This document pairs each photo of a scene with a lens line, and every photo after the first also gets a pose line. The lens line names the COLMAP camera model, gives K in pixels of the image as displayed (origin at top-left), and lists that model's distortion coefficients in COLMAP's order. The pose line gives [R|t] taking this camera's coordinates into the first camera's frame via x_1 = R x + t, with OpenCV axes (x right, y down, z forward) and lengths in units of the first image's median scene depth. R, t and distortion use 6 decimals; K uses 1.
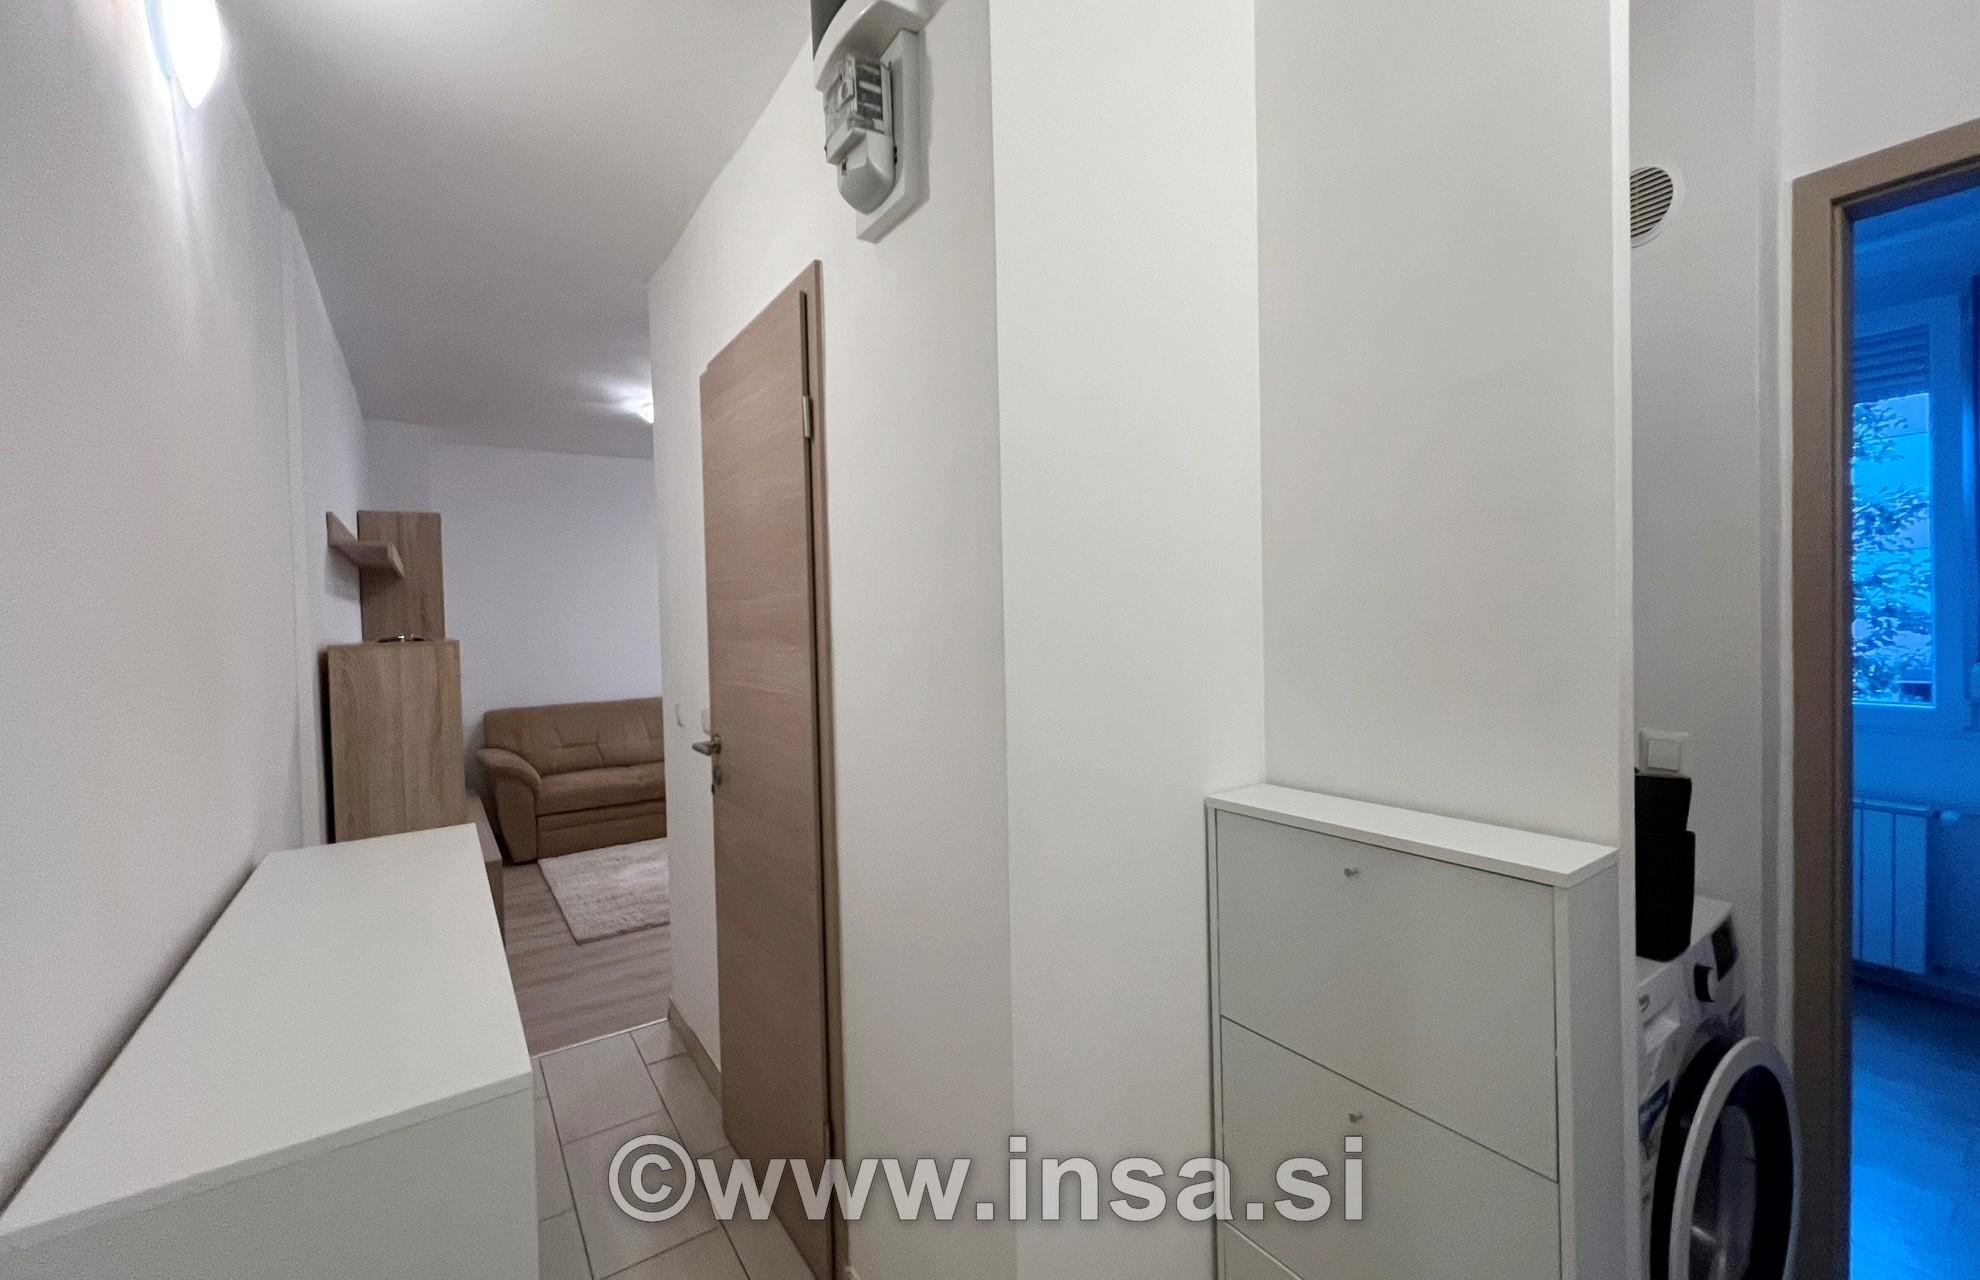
lens RADIAL K [[803.2, 0, 990.0], [0, 803.2, 640.0], [0, 0, 1]] dist [-0.001277, -0.000225]
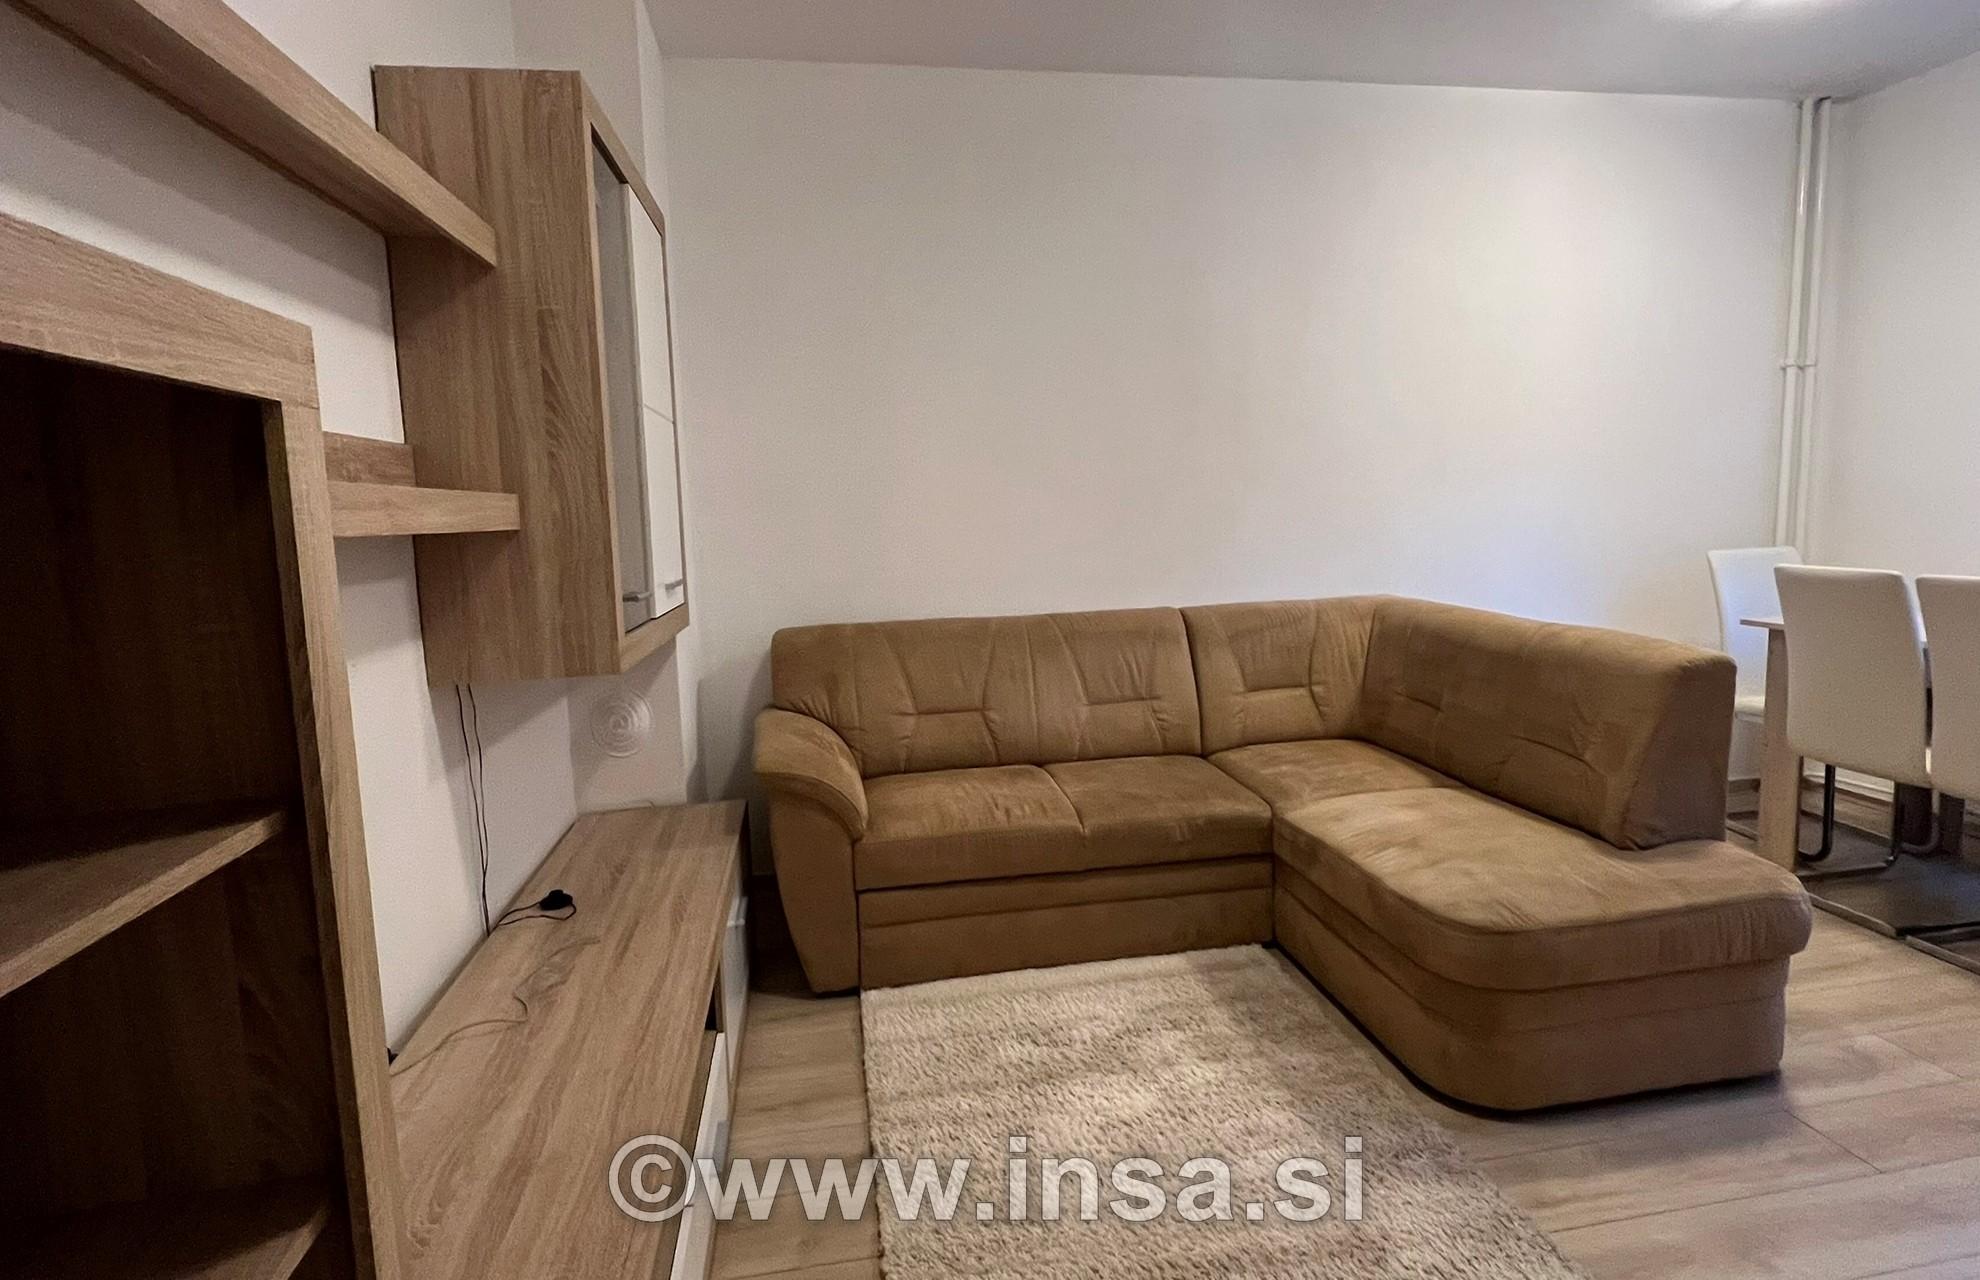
lens RADIAL K [[933.1, 0, 973.4], [0, 933.1, 608.4], [0, 0, 1]] dist [-0.004880, -0.000111]
pose [[0.898162, 0.044822, -0.437373, -0.287299], [-0.006245, 0.995990, 0.089245, 0.026067], [0.439619, -0.077425, 0.894841, 0.570151]]
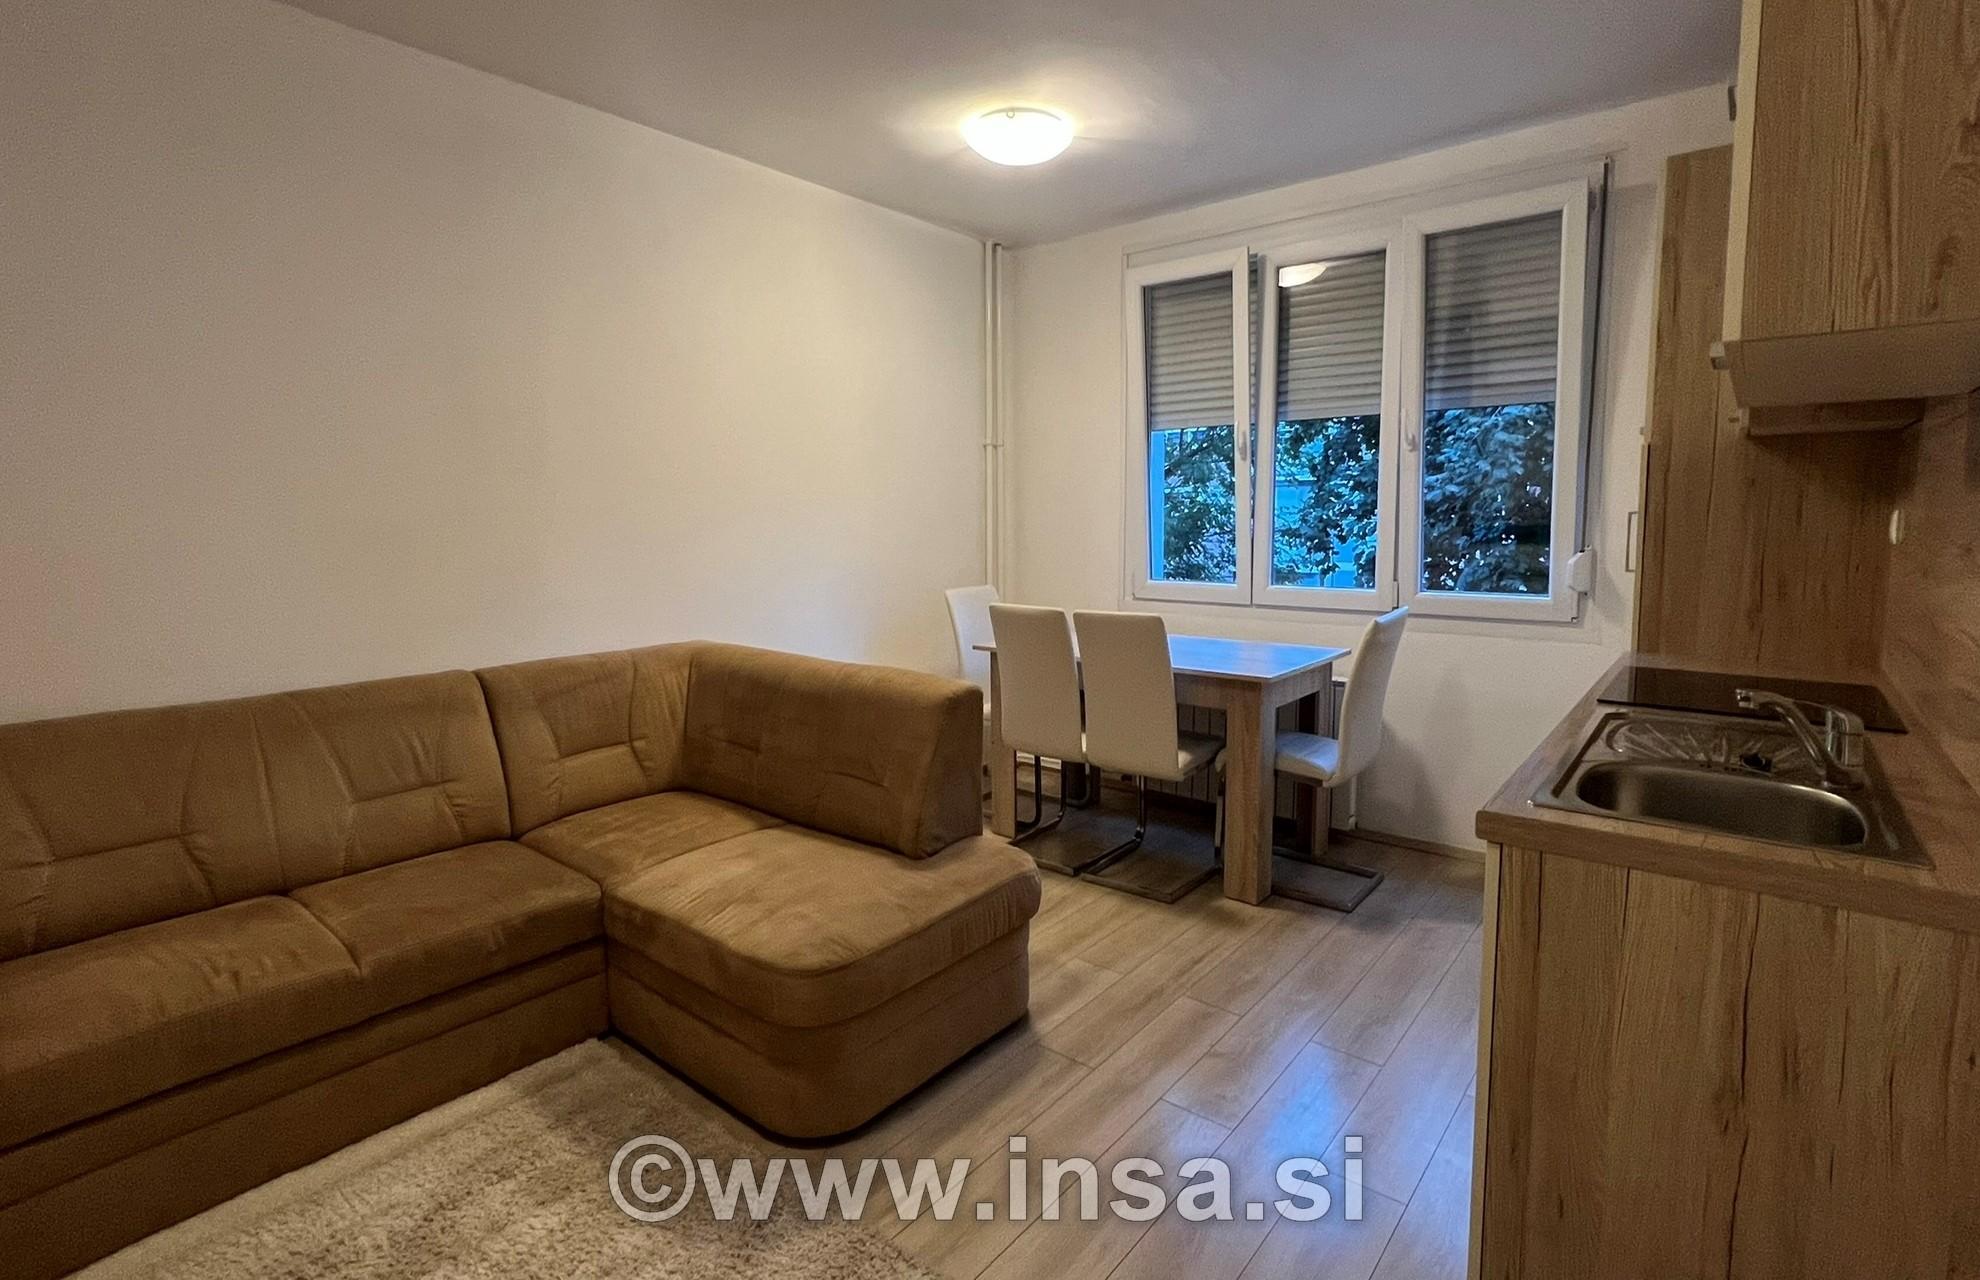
lens RADIAL K [[933.1, 0, 973.4], [0, 933.1, 608.4], [0, 0, 1]] dist [-0.004880, -0.000111]
pose [[0.962875, -0.005834, 0.269886, -0.303651], [-0.010765, 0.998141, 0.059981, 0.010984], [-0.269735, -0.060660, 0.961022, 0.597636]]
